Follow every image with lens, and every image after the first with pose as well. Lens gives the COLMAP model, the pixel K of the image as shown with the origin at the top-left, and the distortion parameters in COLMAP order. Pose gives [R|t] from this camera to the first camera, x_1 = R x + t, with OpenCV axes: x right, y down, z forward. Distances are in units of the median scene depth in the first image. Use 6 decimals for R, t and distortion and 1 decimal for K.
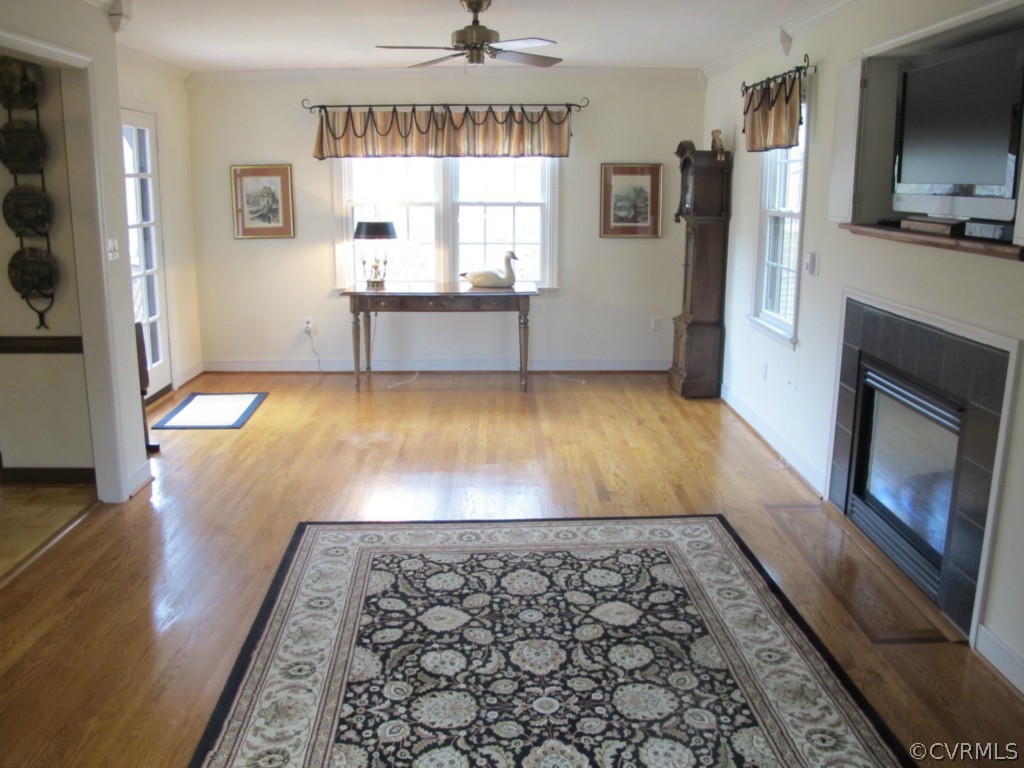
lens RADIAL K [[869.2, 0, 508.3], [0, 869.2, 380.3], [0, 0, 1]] dist [-0.131255, 0.087002]
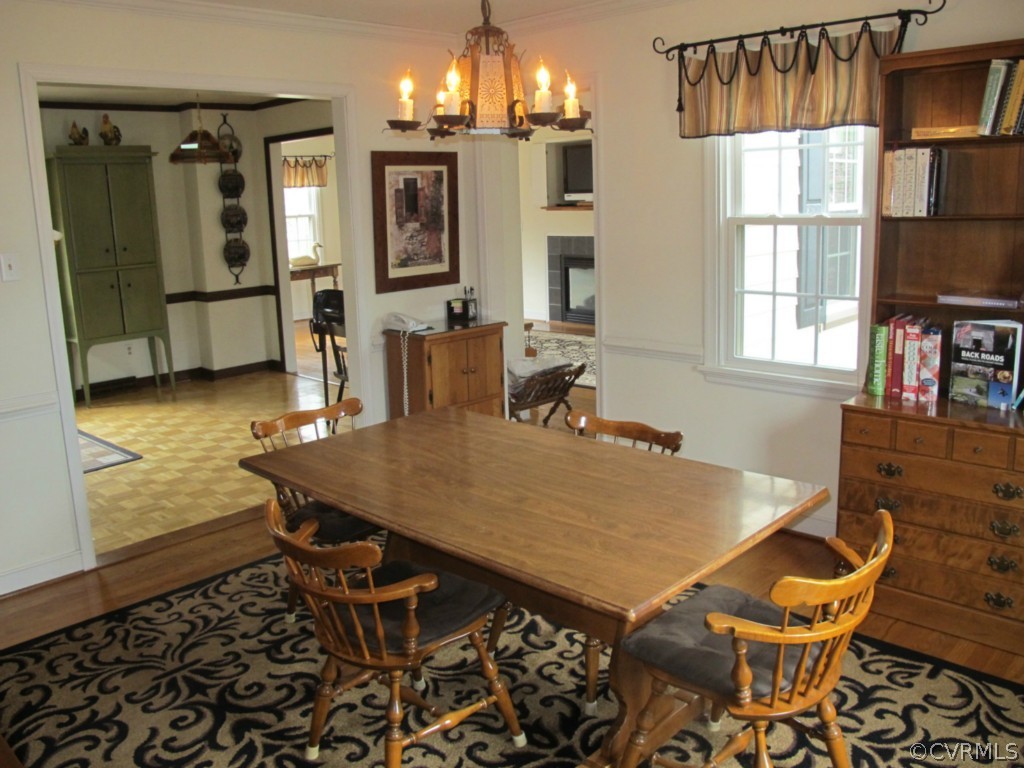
lens RADIAL K [[869.2, 0, 512.1], [0, 869.2, 381.8], [0, 0, 1]] dist [-0.131255, 0.087002]
pose [[0.701872, -0.177961, 0.689714, -1.470476], [0.196805, 0.979045, 0.052340, 0.164681], [-0.684576, 0.099004, 0.722187, -0.707070]]
